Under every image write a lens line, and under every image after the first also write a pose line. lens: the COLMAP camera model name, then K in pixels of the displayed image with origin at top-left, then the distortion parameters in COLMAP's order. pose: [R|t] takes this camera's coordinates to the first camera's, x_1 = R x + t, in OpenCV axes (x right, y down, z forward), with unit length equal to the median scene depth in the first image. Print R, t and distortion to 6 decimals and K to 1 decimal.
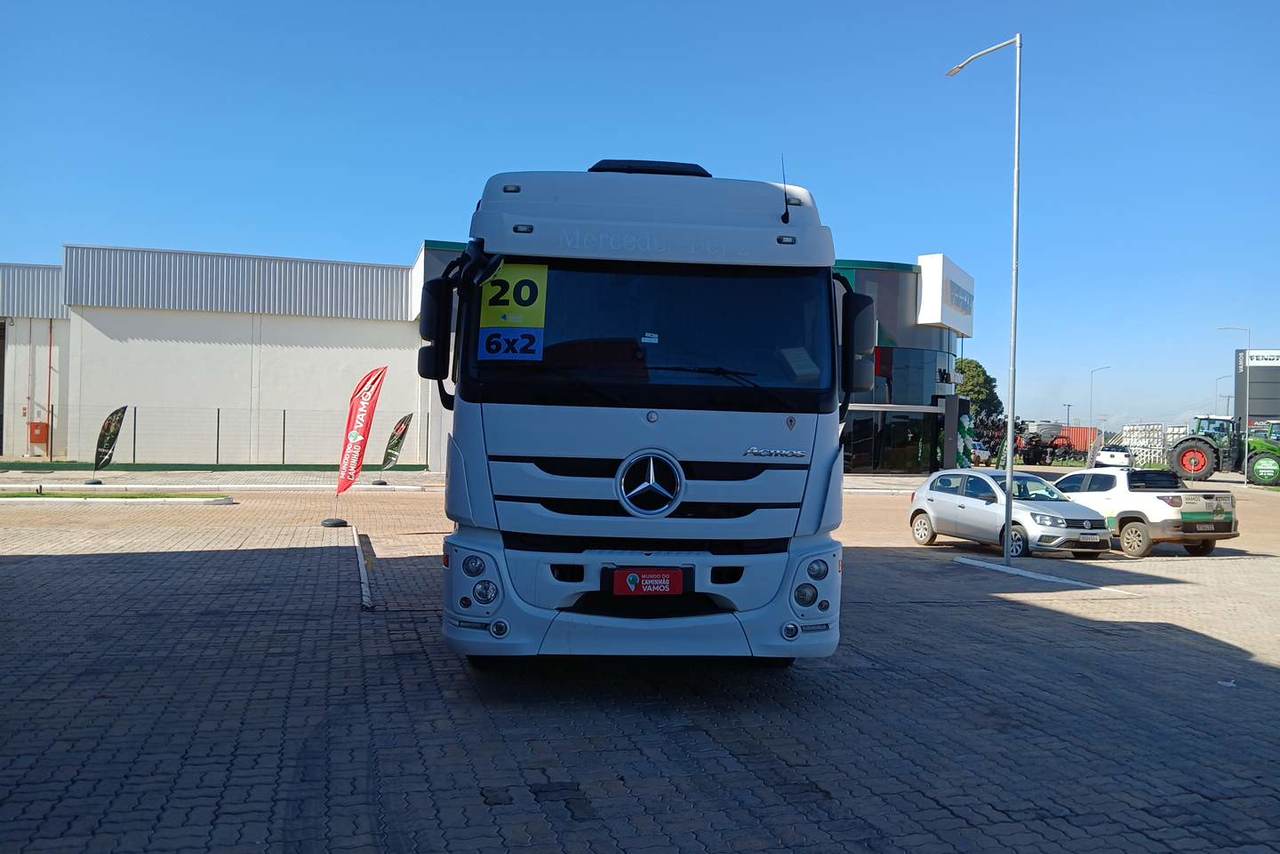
lens RADIAL K [[960.7, 0, 640.0], [0, 960.7, 427.0], [0, 0, 1]] dist [0.104060, -0.184695]
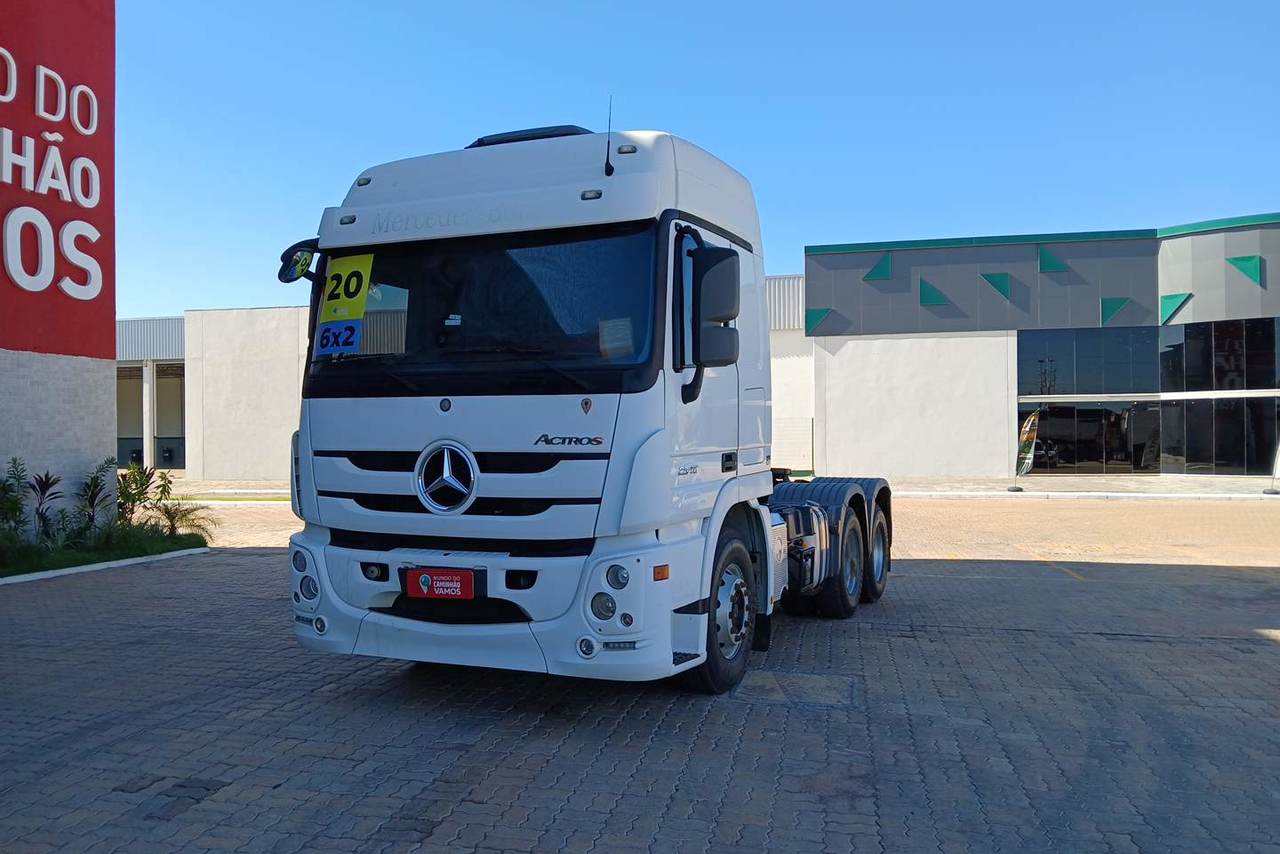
lens RADIAL K [[966.2, 0, 614.1], [0, 966.2, 431.3], [0, 0, 1]] dist [0.088507, -0.177694]
pose [[0.884951, -0.030981, -0.464652, 0.584907], [0.030306, 0.999501, -0.008924, 0.027706], [0.464696, -0.006185, 0.885448, 0.252093]]
